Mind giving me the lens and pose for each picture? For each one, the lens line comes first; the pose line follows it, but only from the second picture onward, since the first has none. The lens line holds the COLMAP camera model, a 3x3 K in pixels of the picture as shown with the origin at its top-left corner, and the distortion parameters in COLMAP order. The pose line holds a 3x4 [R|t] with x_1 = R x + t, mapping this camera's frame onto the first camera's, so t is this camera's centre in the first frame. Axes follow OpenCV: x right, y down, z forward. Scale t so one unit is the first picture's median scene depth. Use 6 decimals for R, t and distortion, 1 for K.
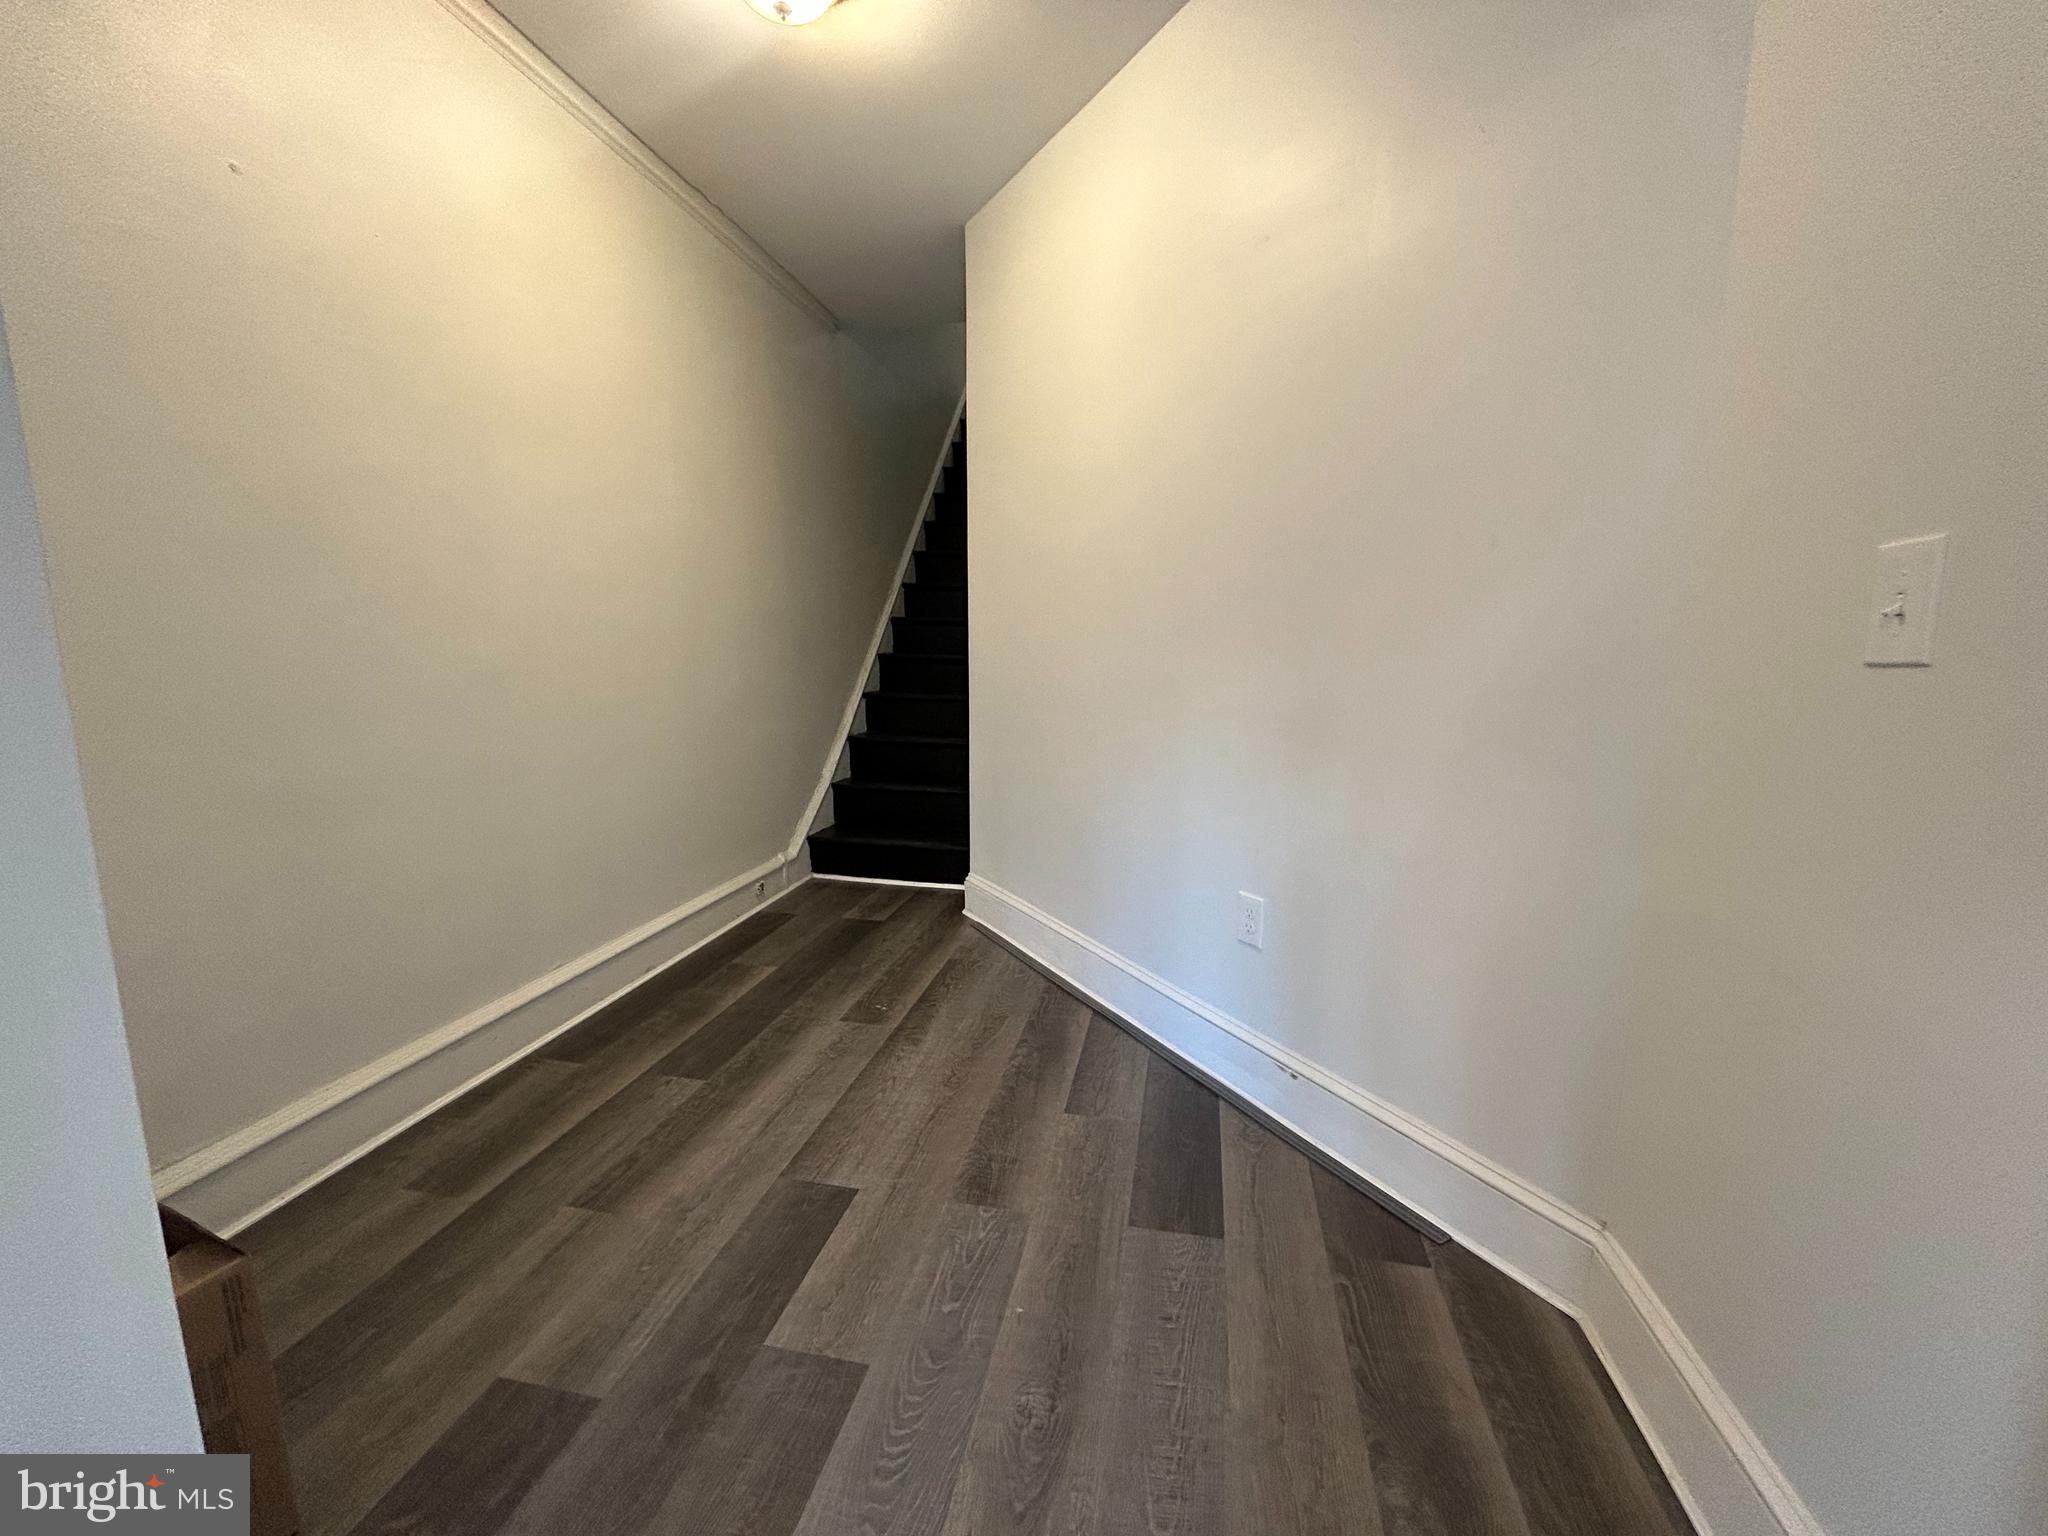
lens RADIAL K [[825.3, 0, 1037.0], [0, 825.3, 771.8], [0, 0, 1]] dist [0.000966, 0.000555]
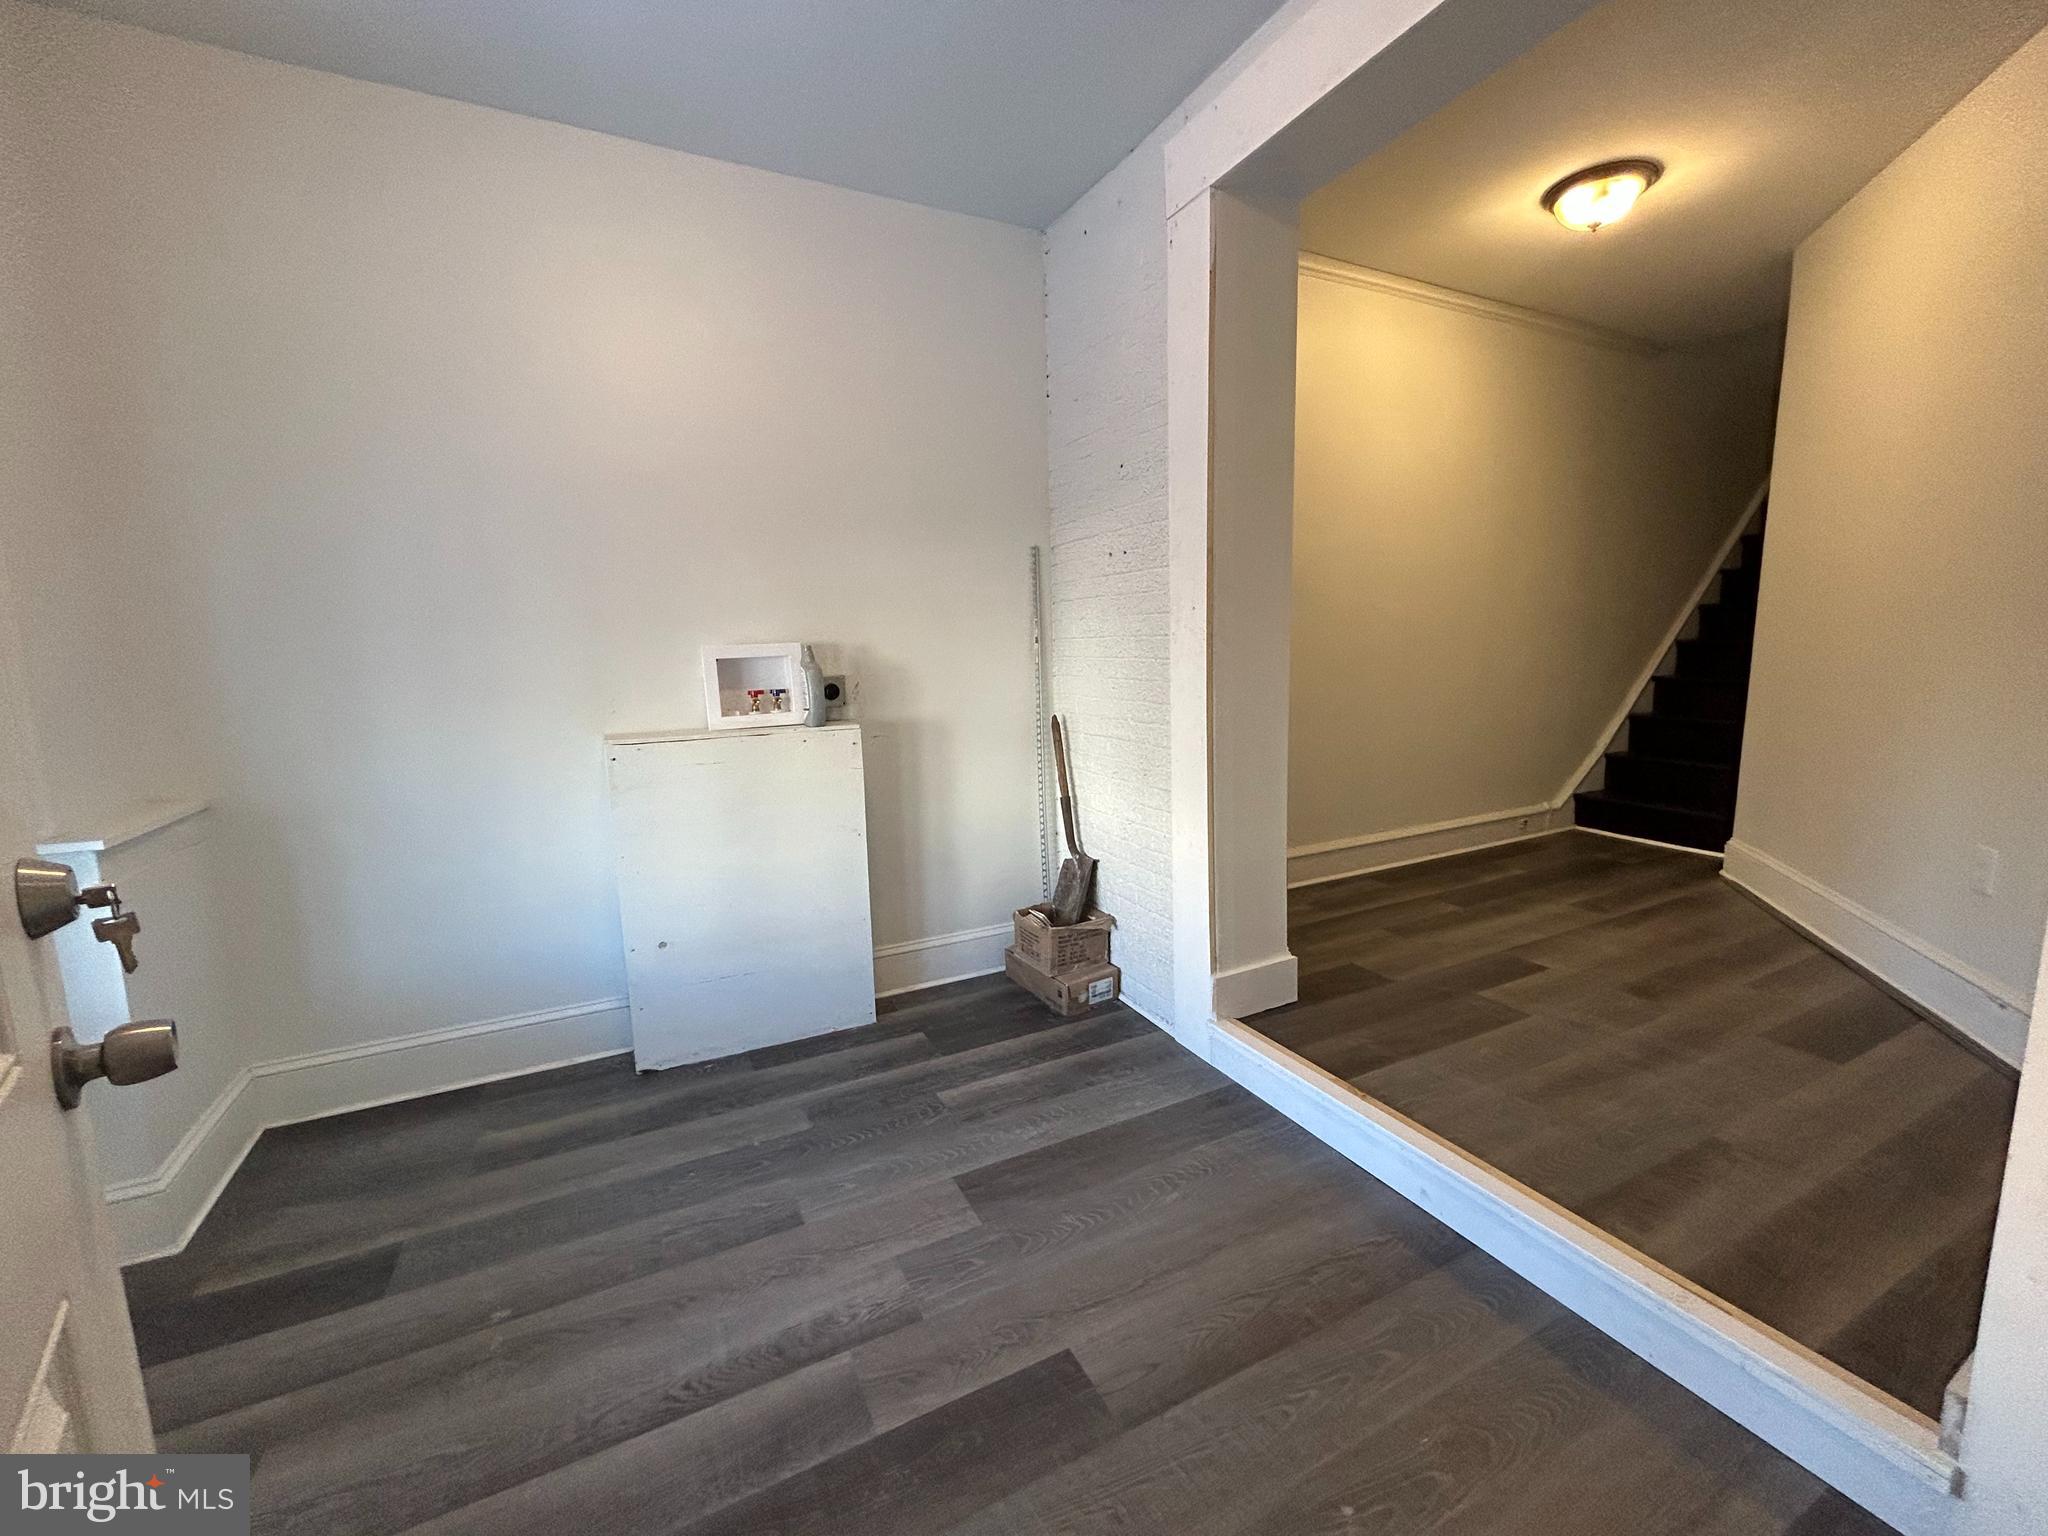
lens RADIAL K [[825.3, 0, 1037.0], [0, 825.3, 771.8], [0, 0, 1]] dist [0.000966, 0.000555]
pose [[0.620813, 0.096940, -0.777942, 0.262890], [-0.092418, 0.994456, 0.050169, 0.090881], [0.778492, 0.040750, 0.626330, -0.564940]]
